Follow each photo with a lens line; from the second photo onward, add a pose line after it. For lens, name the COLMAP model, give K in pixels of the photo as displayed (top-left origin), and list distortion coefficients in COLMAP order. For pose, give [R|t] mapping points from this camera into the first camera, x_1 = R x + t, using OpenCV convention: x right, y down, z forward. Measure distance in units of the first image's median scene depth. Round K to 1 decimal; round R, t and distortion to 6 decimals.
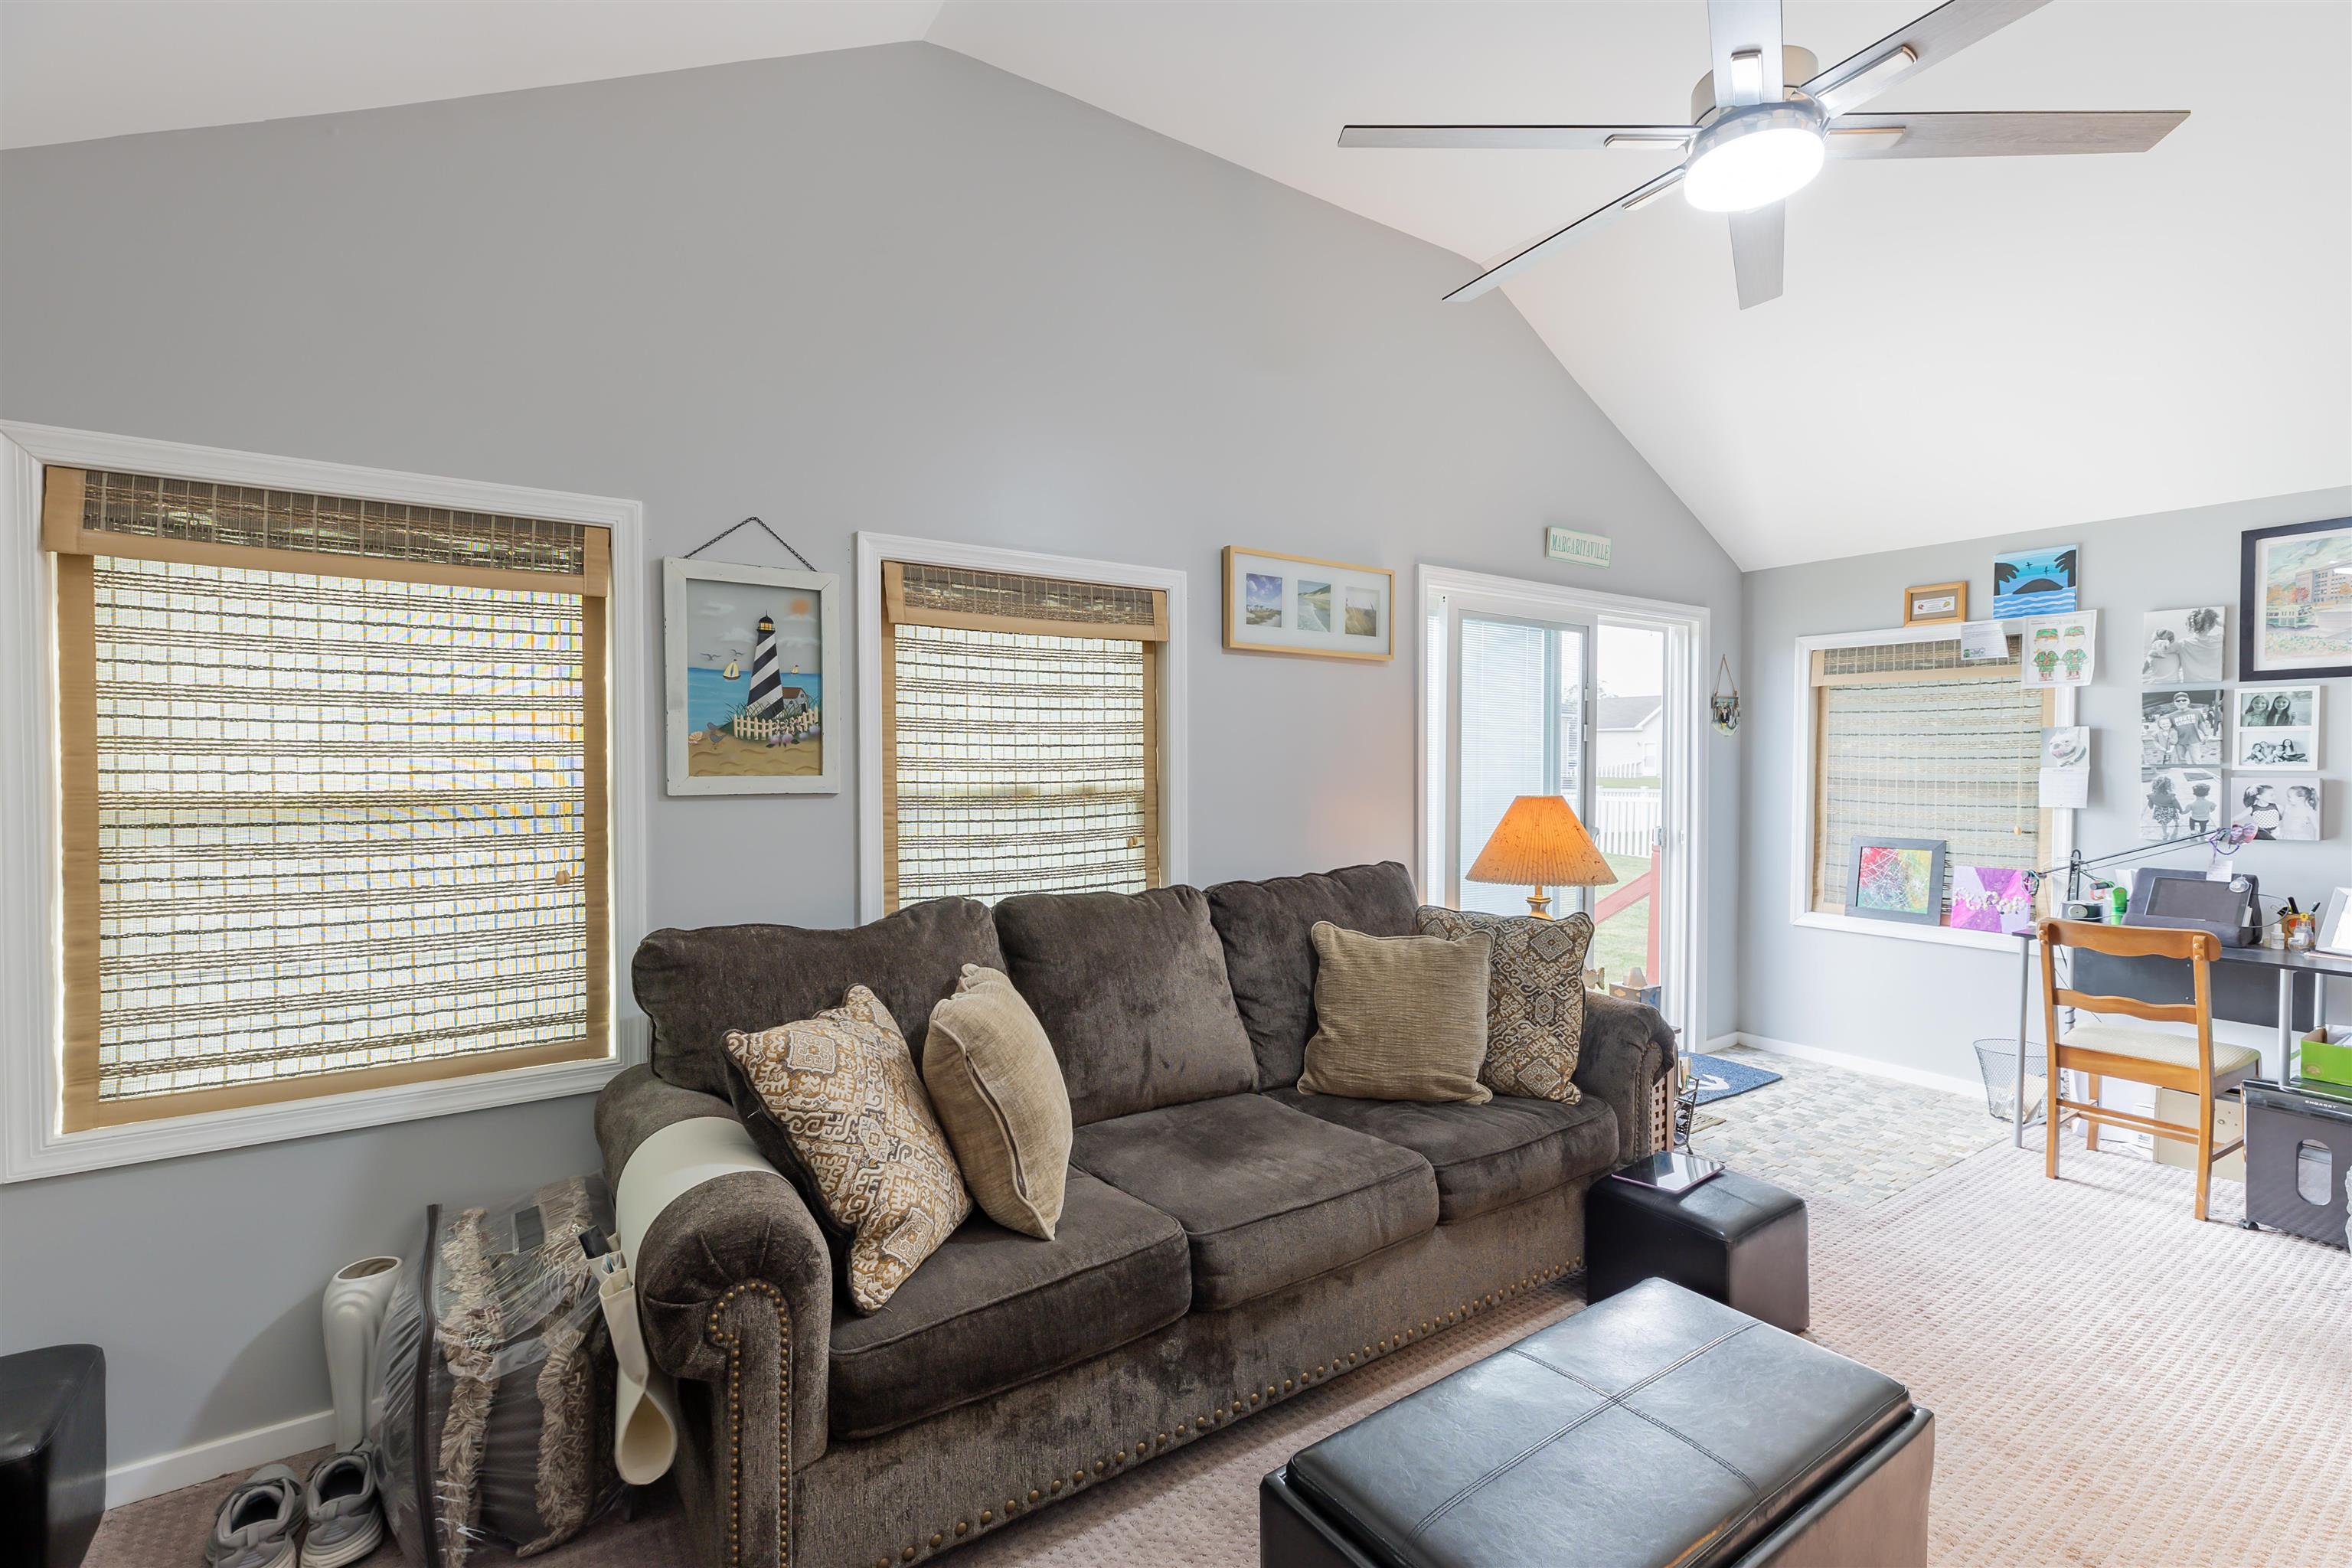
lens RADIAL K [[1075.6, 0, 1176.4], [0, 1075.6, 779.6], [0, 0, 1]] dist [0.008662, -0.000485]
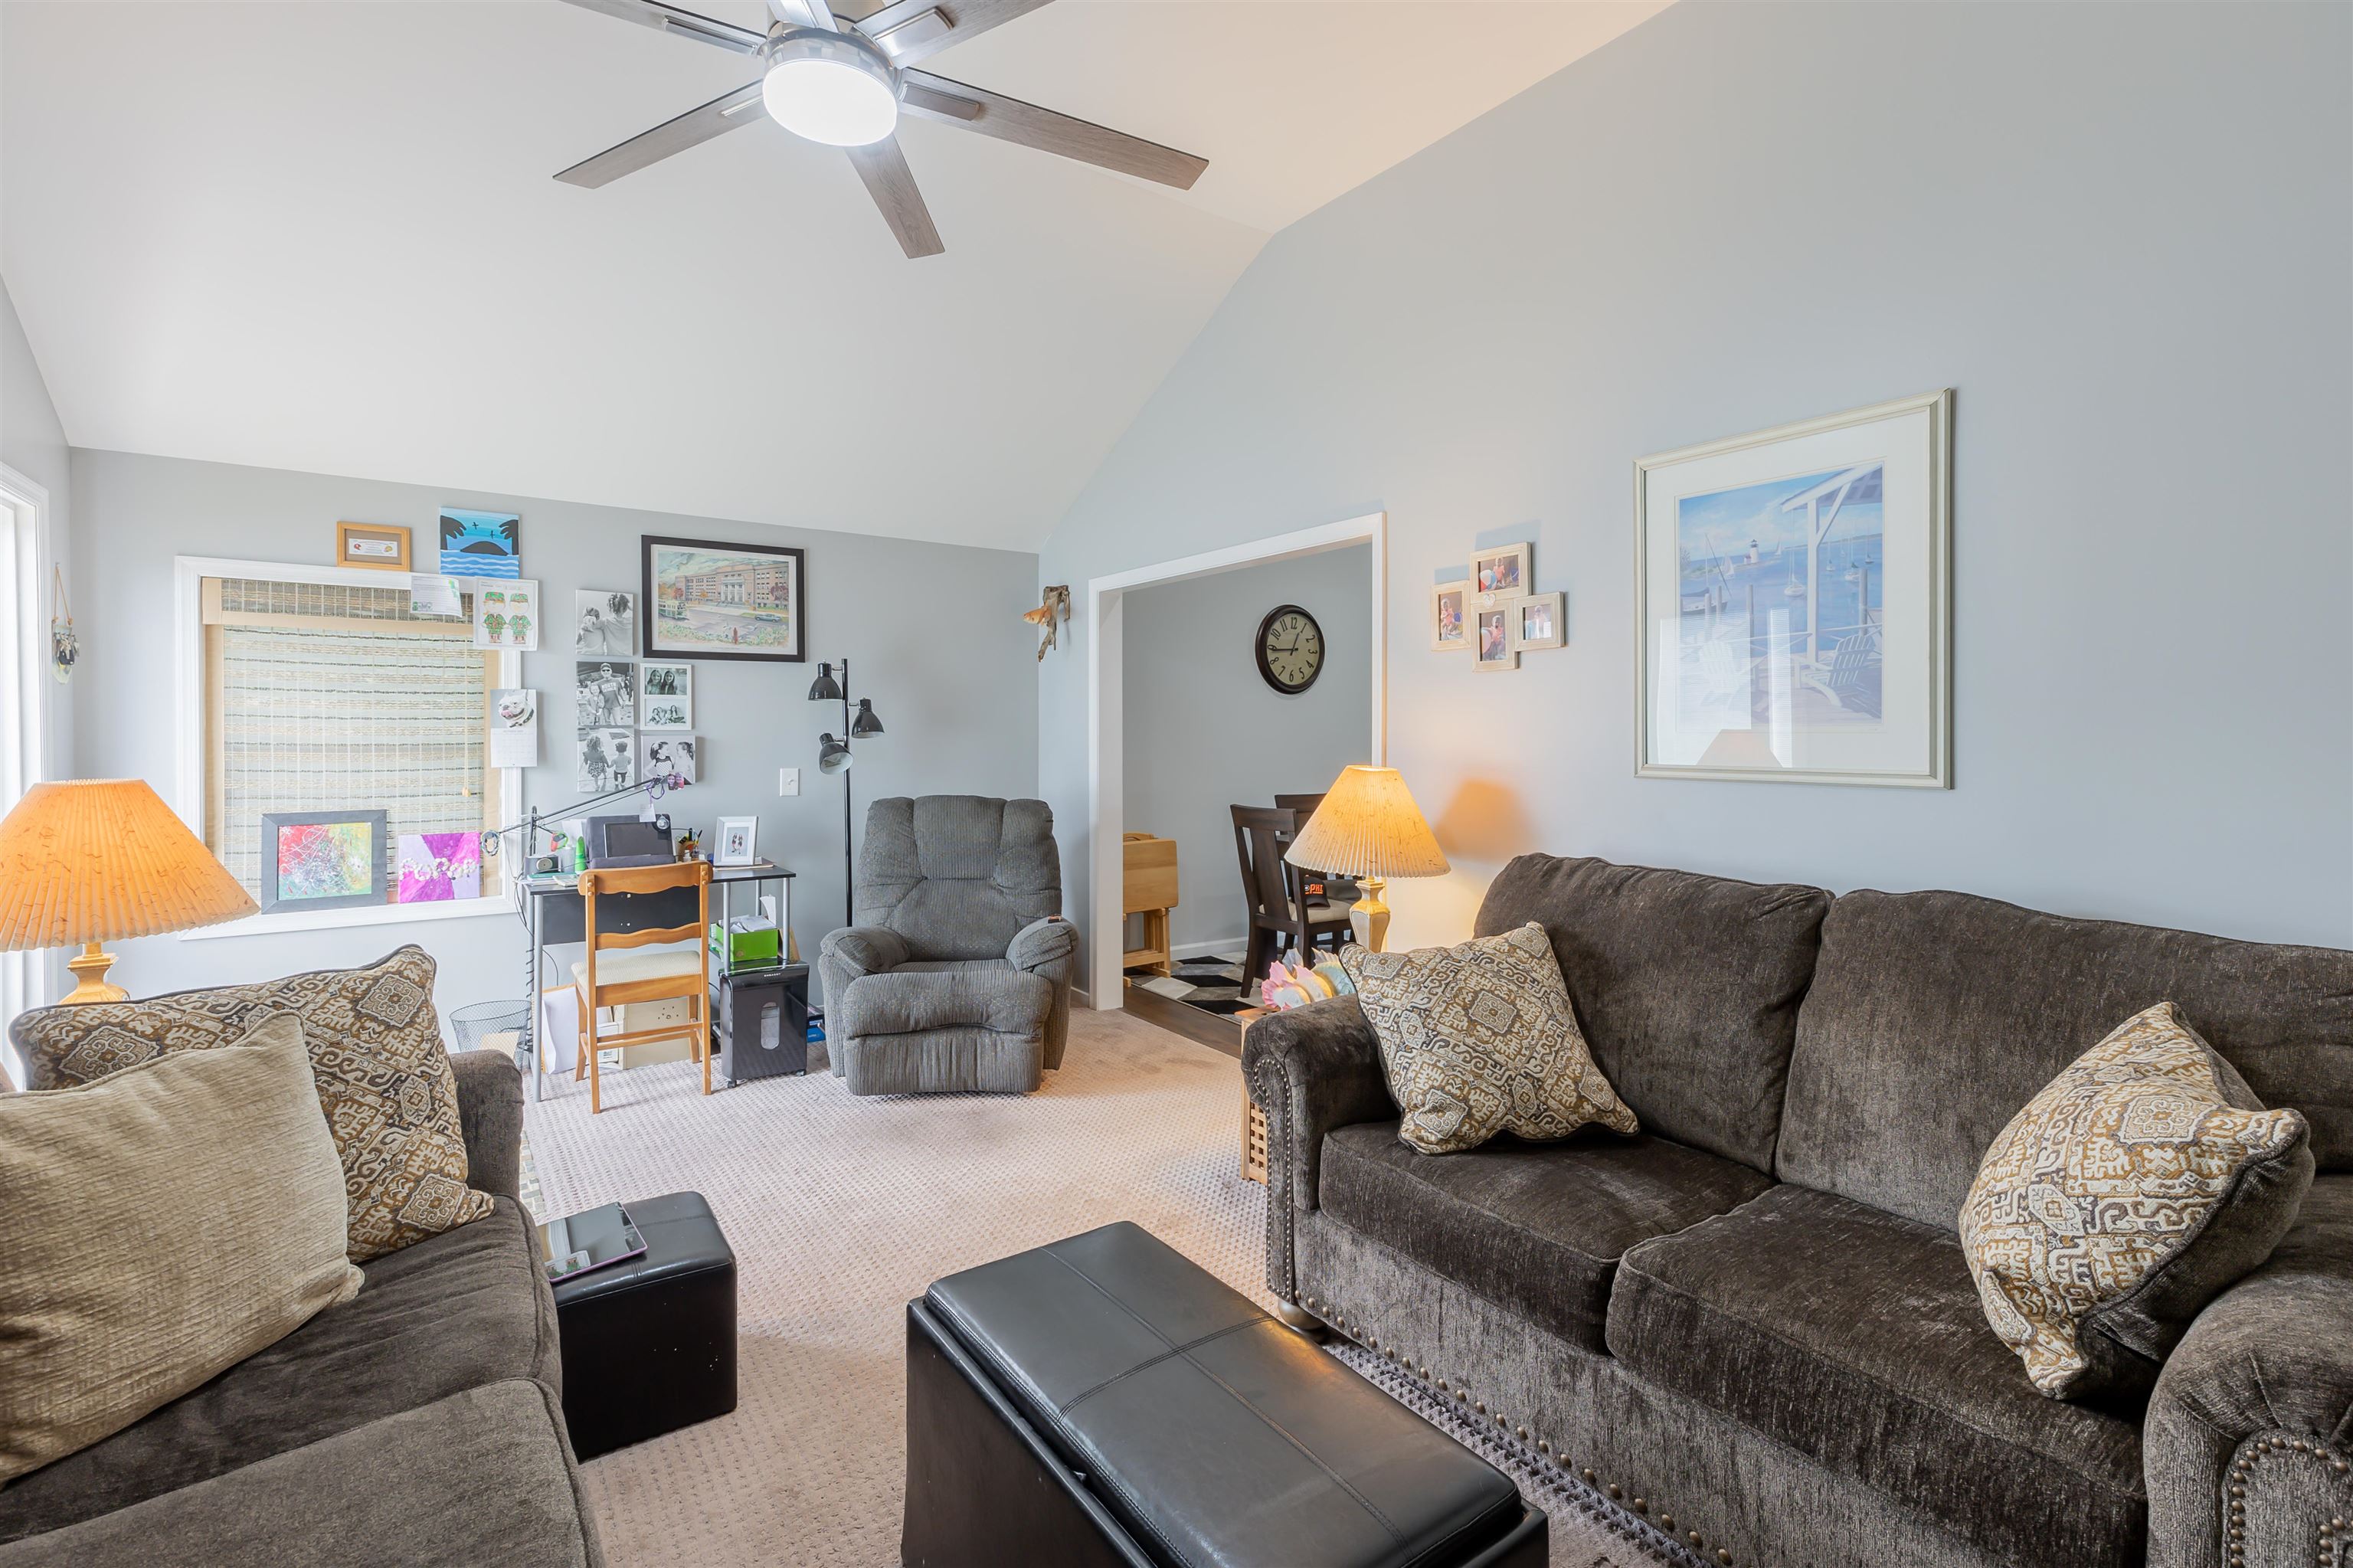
lens RADIAL K [[1076.1, 0, 1187.1], [0, 1076.1, 733.5], [0, 0, 1]] dist [0.008662, -0.000485]
pose [[-0.022136, -0.009354, 0.999711, -0.287070], [0.014861, 0.999843, 0.009685, -0.008513], [-0.999644, 0.015071, -0.021994, 0.476208]]
